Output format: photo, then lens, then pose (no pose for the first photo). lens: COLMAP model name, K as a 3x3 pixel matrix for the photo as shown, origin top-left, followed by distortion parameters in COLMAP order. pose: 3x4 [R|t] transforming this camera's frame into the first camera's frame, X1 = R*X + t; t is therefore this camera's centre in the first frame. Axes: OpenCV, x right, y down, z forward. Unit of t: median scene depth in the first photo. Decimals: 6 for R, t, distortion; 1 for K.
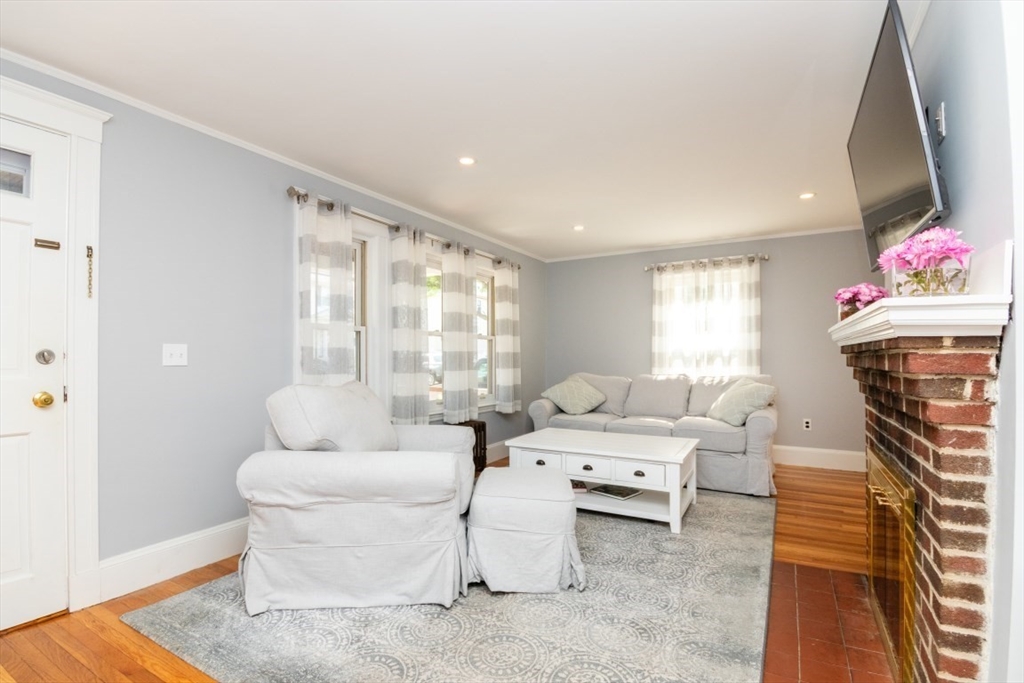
lens RADIAL K [[489.8, 0, 511.9], [0, 489.8, 346.1], [0, 0, 1]] dist [-0.001120, -0.000755]
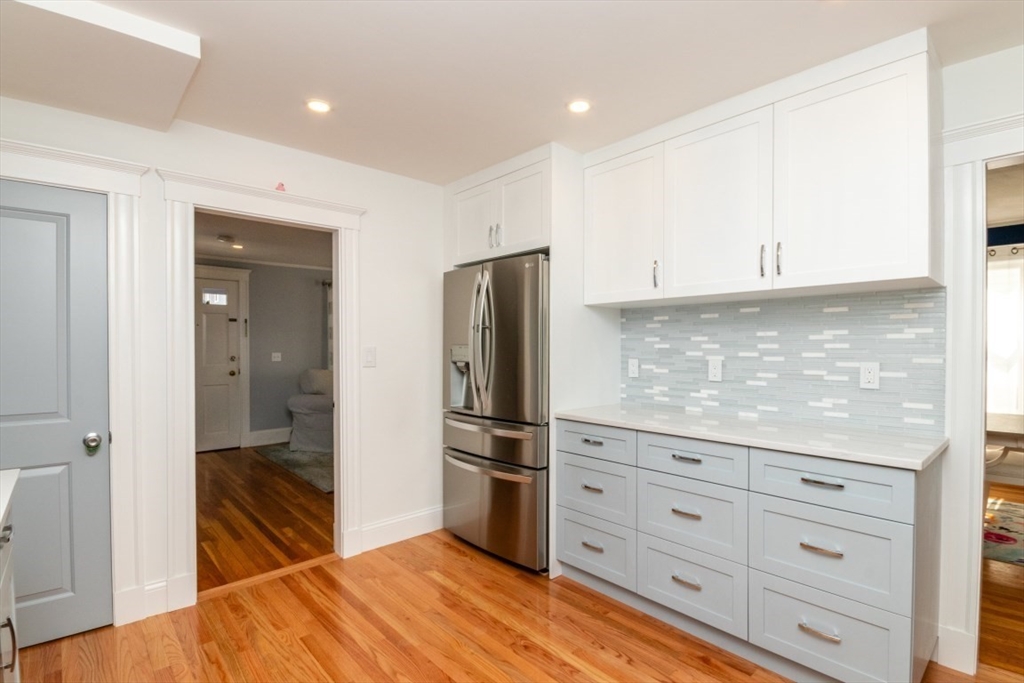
lens RADIAL K [[489.8, 0, 515.6], [0, 489.8, 346.3], [0, 0, 1]] dist [-0.001120, -0.000755]
pose [[0.950984, 0.000399, -0.309238, 1.484871], [0.003895, 0.999904, 0.013268, -0.078702], [0.309214, -0.013822, 0.950892, -1.201112]]
